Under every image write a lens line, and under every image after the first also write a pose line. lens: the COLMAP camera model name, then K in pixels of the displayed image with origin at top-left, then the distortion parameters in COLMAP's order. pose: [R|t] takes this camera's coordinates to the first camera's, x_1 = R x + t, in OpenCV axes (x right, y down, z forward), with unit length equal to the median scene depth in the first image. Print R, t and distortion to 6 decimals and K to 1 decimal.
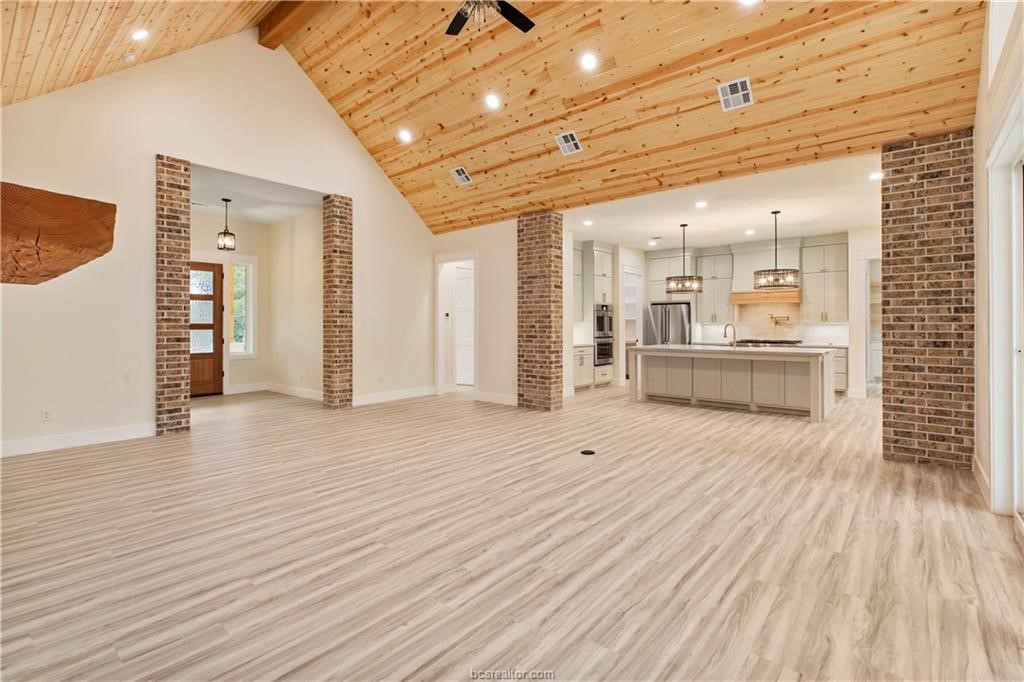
lens RADIAL K [[472.9, 0, 518.5], [0, 472.9, 318.9], [0, 0, 1]] dist [0.000157, 0.000005]
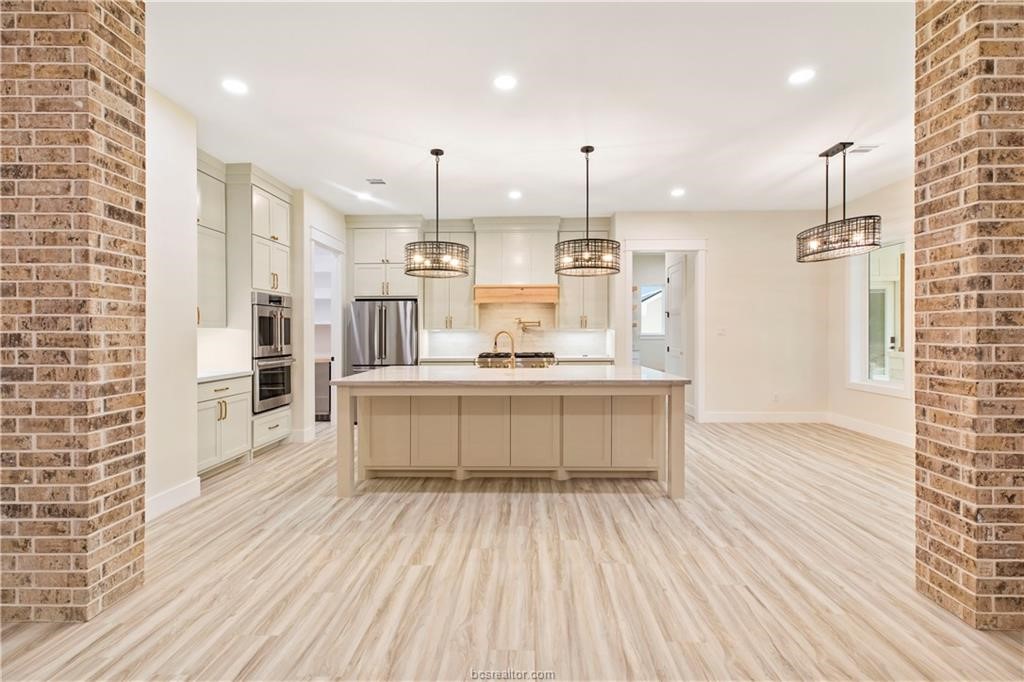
lens RADIAL K [[464.0, 0, 513.3], [0, 464.0, 330.2], [0, 0, 1]] dist [0.001371, 0.000056]
pose [[0.784945, 0.000280, 0.619566, 0.094883], [-0.004770, 0.999973, 0.005591, 0.007074], [-0.619547, -0.007344, 0.784925, 0.582179]]
